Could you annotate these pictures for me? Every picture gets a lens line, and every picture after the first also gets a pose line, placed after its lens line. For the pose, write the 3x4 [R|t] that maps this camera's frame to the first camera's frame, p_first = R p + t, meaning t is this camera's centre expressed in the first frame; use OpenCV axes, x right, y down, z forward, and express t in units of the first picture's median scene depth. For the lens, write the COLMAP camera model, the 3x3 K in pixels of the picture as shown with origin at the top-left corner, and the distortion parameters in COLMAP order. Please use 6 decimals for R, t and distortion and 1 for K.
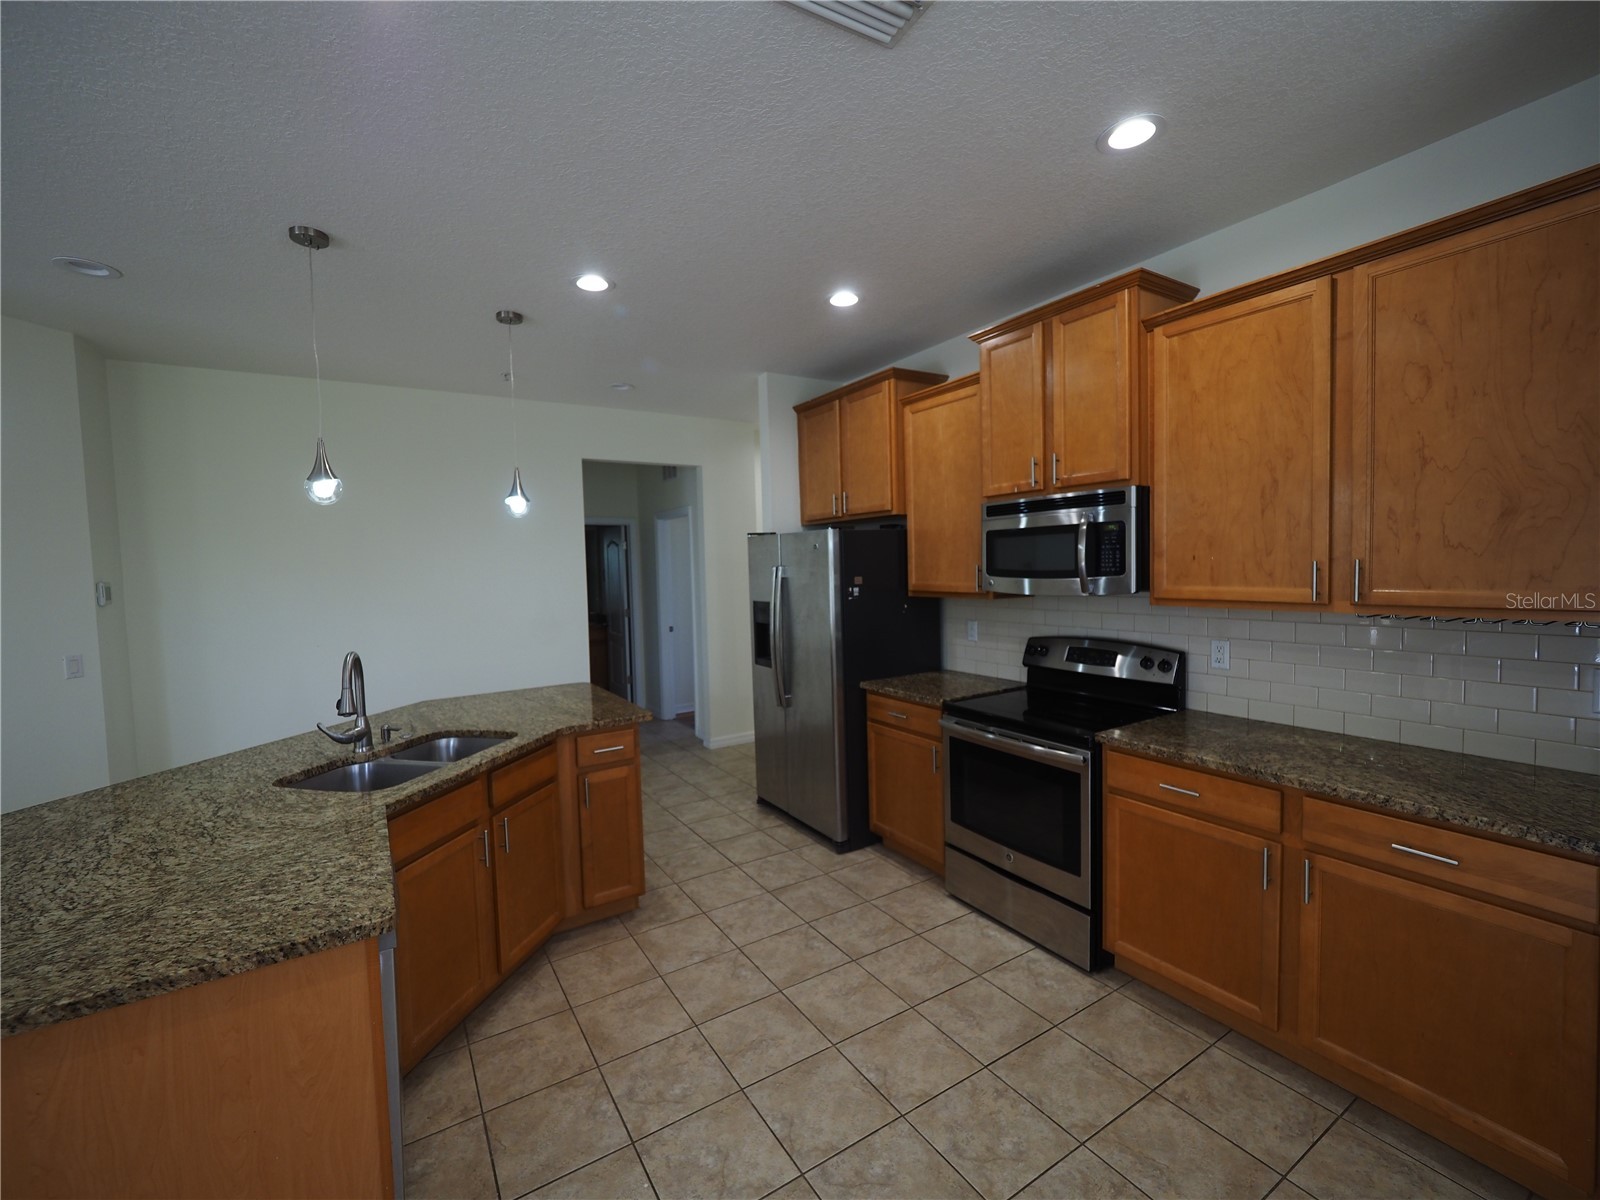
lens RADIAL K [[676.2, 0, 787.5], [0, 676.2, 599.3], [0, 0, 1]] dist [-0.006738, 0.000640]
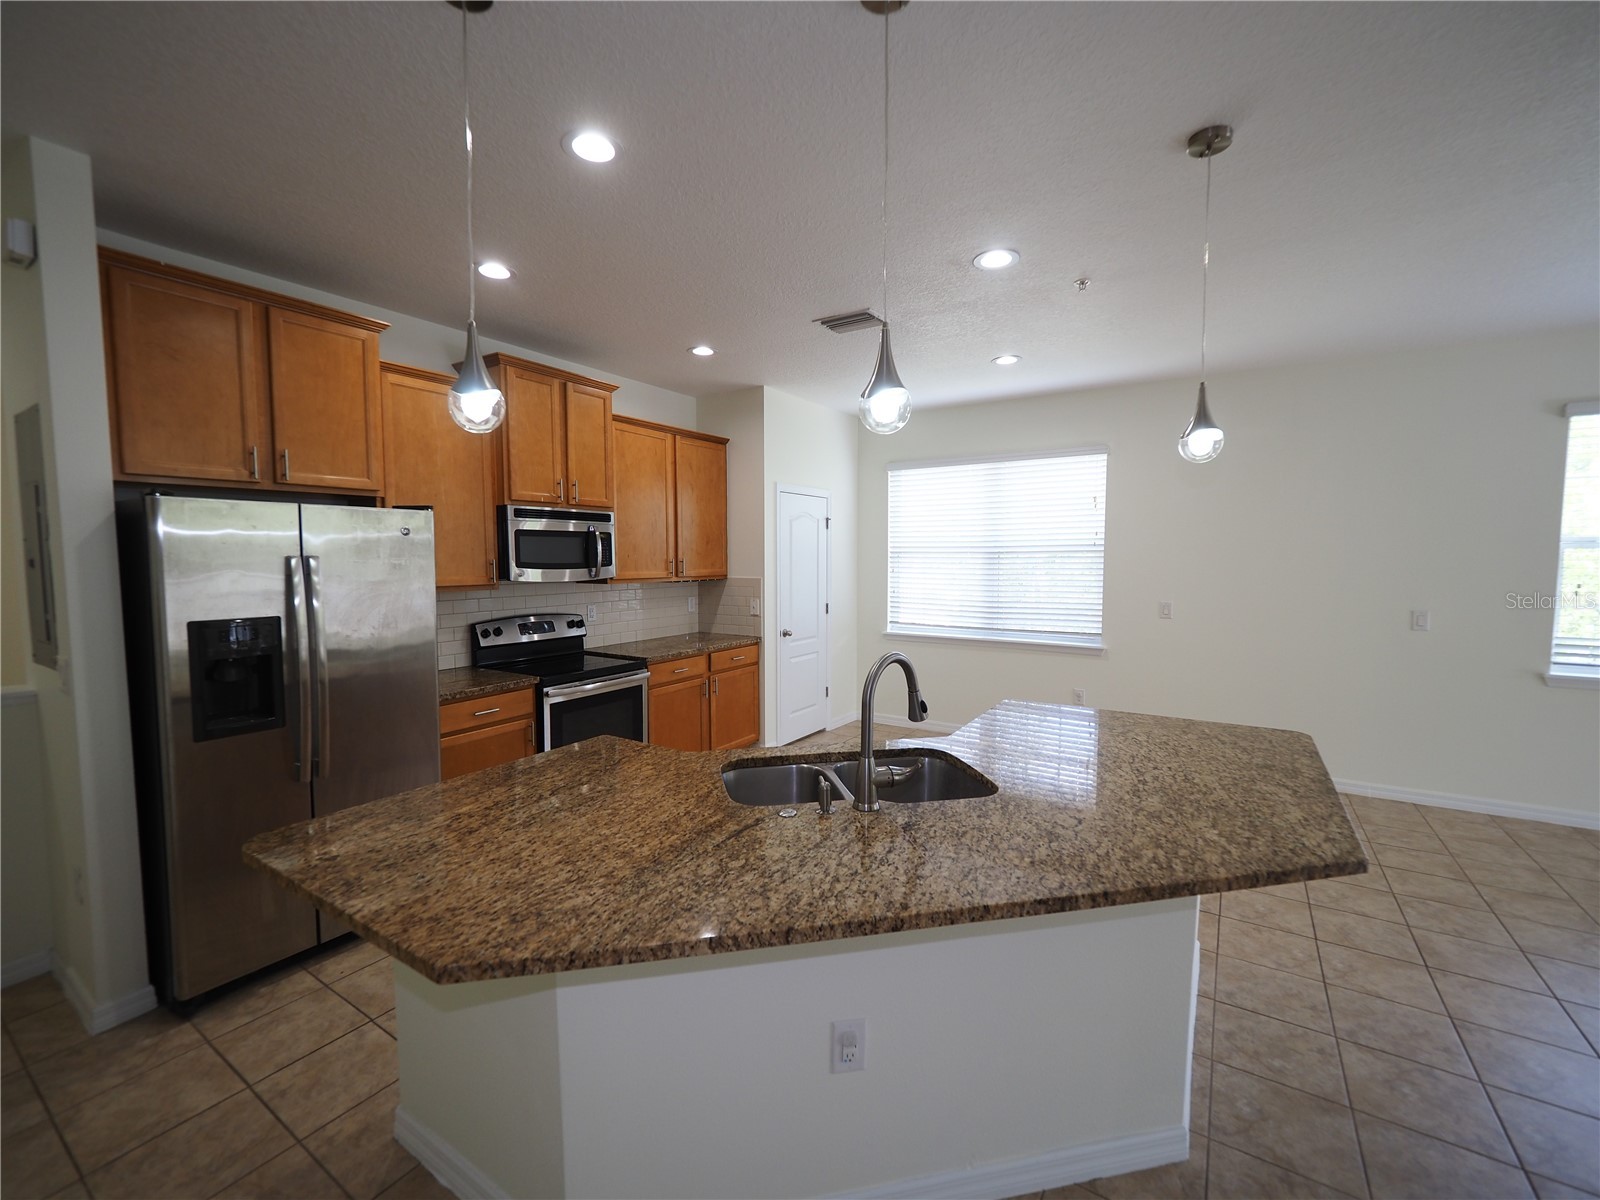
lens RADIAL K [[676.2, 0, 797.0], [0, 676.2, 603.8], [0, 0, 1]] dist [-0.006738, 0.000640]
pose [[-0.428923, -0.037442, 0.902565, -1.176097], [0.060641, 0.995693, 0.070123, -0.031417], [-0.901303, 0.084809, -0.424806, 1.302157]]
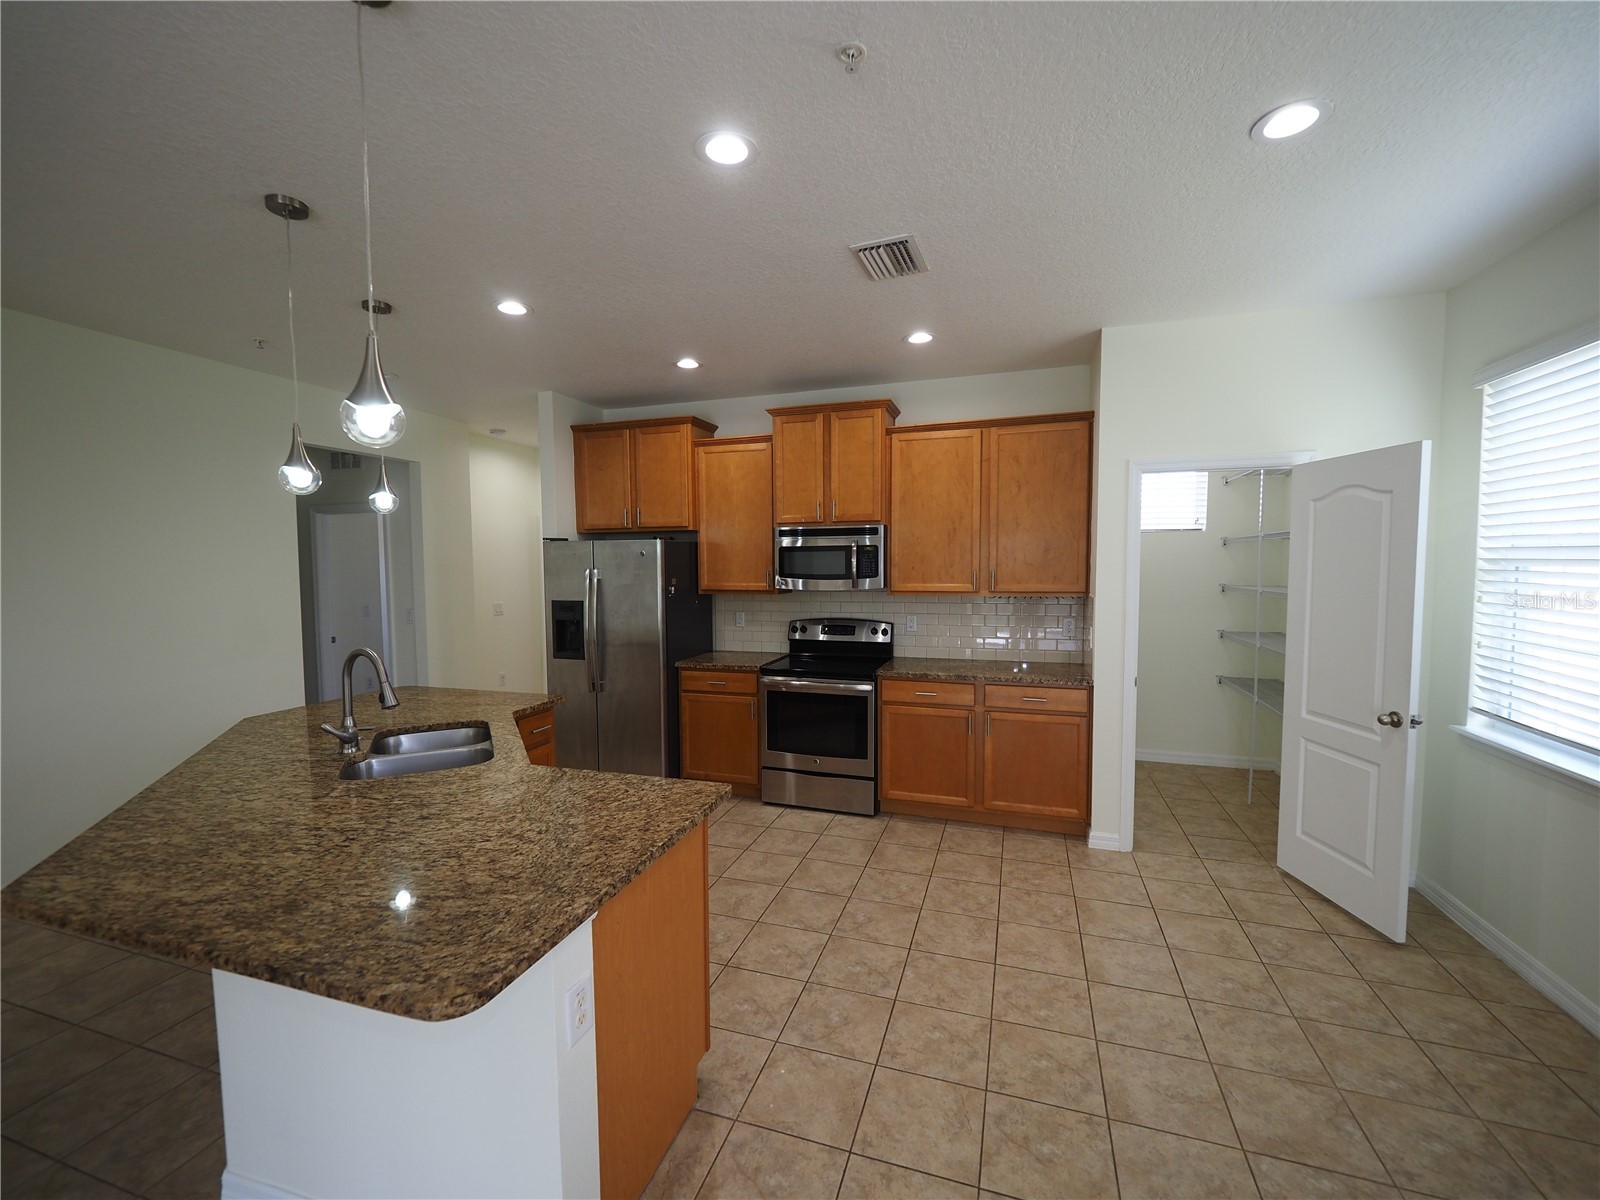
lens RADIAL K [[676.2, 0, 796.2], [0, 676.2, 607.0], [0, 0, 1]] dist [-0.006738, 0.000640]
pose [[0.766853, -0.018969, 0.641543, -0.736317], [0.019561, 0.999790, 0.006179, 0.023054], [-0.641525, 0.007811, 0.767062, -0.154506]]
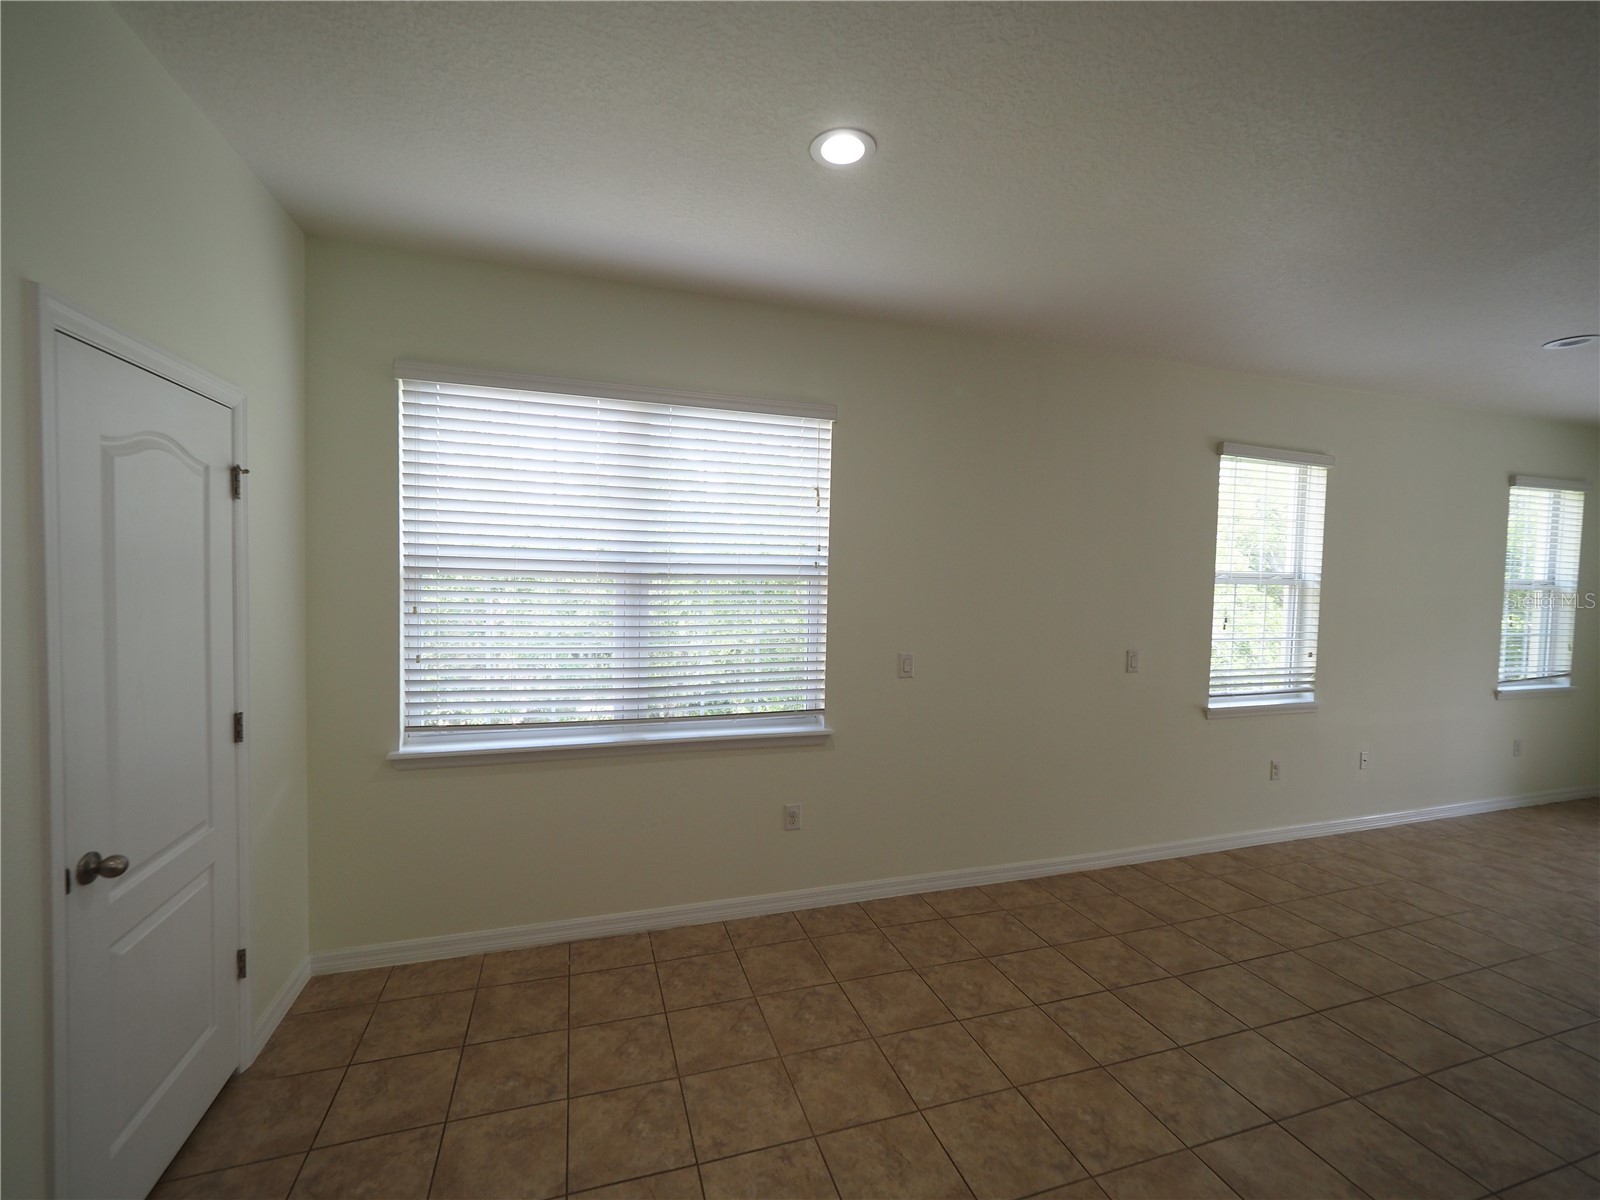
lens RADIAL K [[676.2, 0, 792.2], [0, 676.2, 600.7], [0, 0, 1]] dist [-0.006738, 0.000640]
pose [[-0.970807, -0.005262, 0.239802, 0.026392], [0.016112, 0.996071, 0.087083, -0.057169], [-0.239318, 0.088404, -0.966908, 0.835263]]
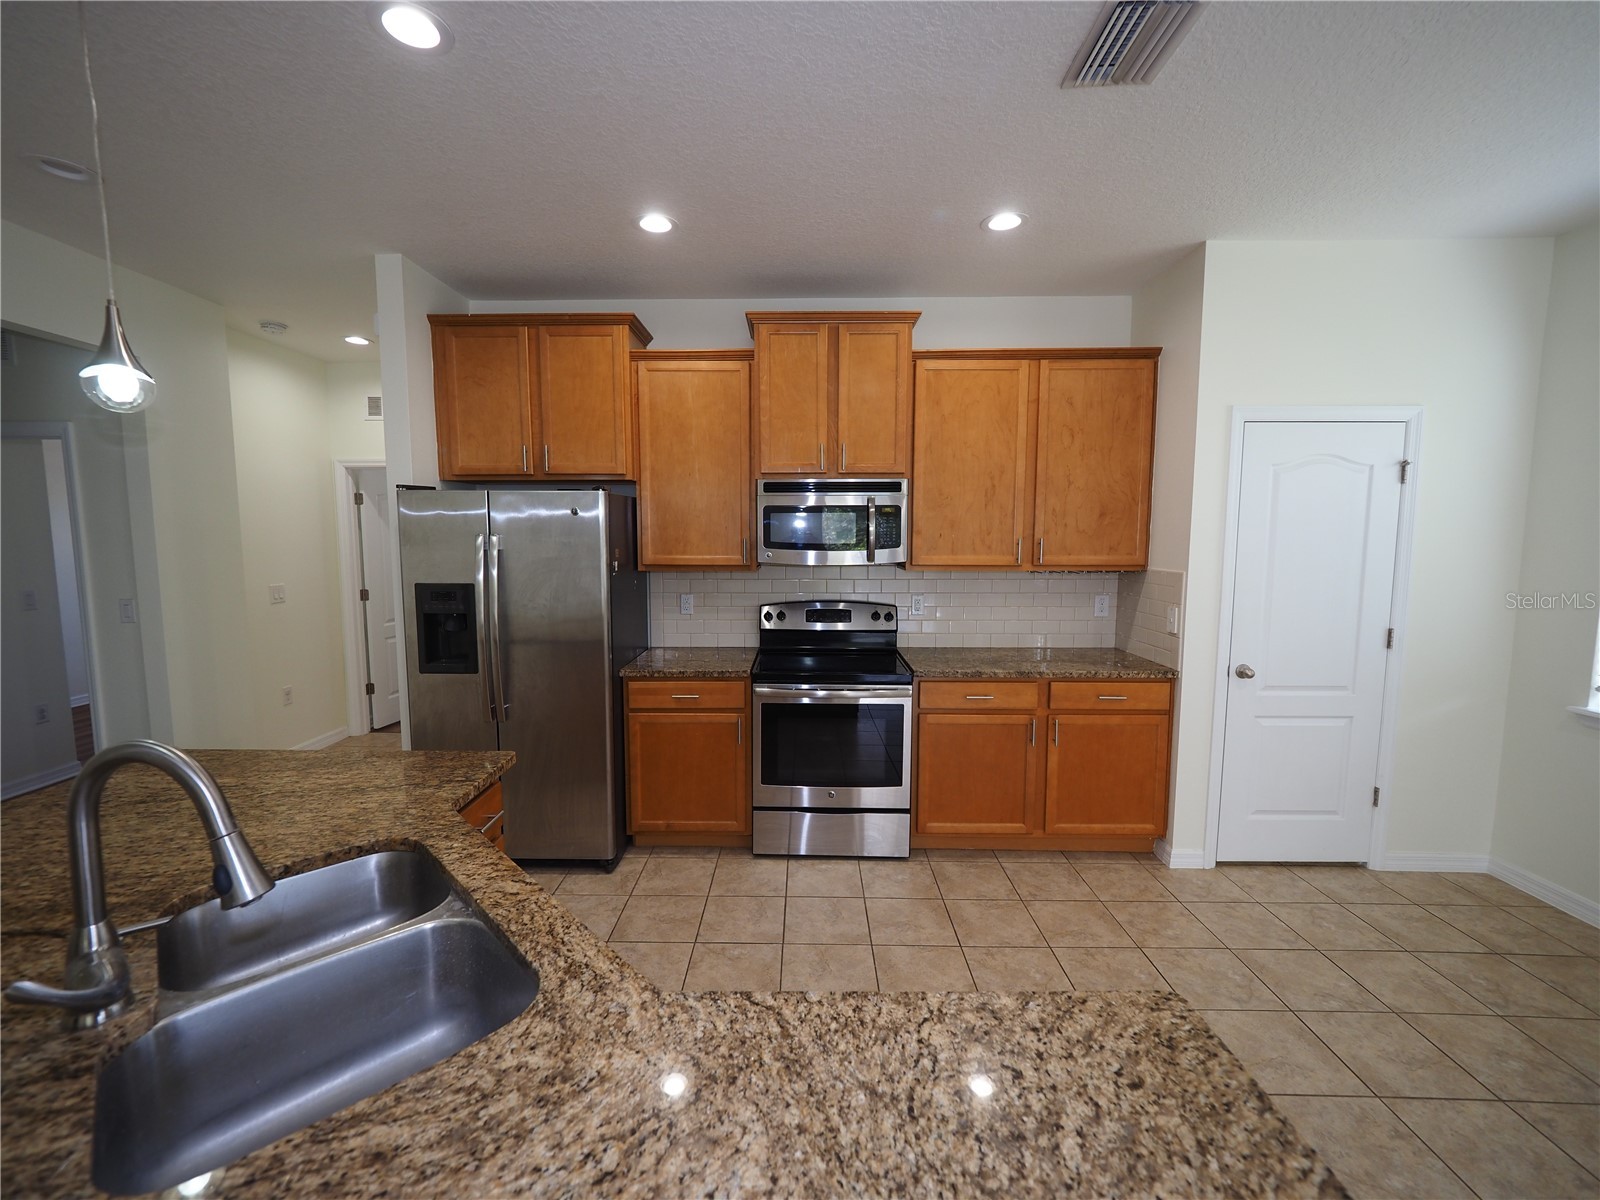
lens RADIAL K [[676.2, 0, 795.2], [0, 676.2, 599.5], [0, 0, 1]] dist [-0.006738, 0.000640]
pose [[0.536833, -0.055170, 0.841883, -0.701400], [0.029425, 0.998477, 0.046669, -0.003189], [-0.843176, -0.000281, 0.537638, 0.478634]]
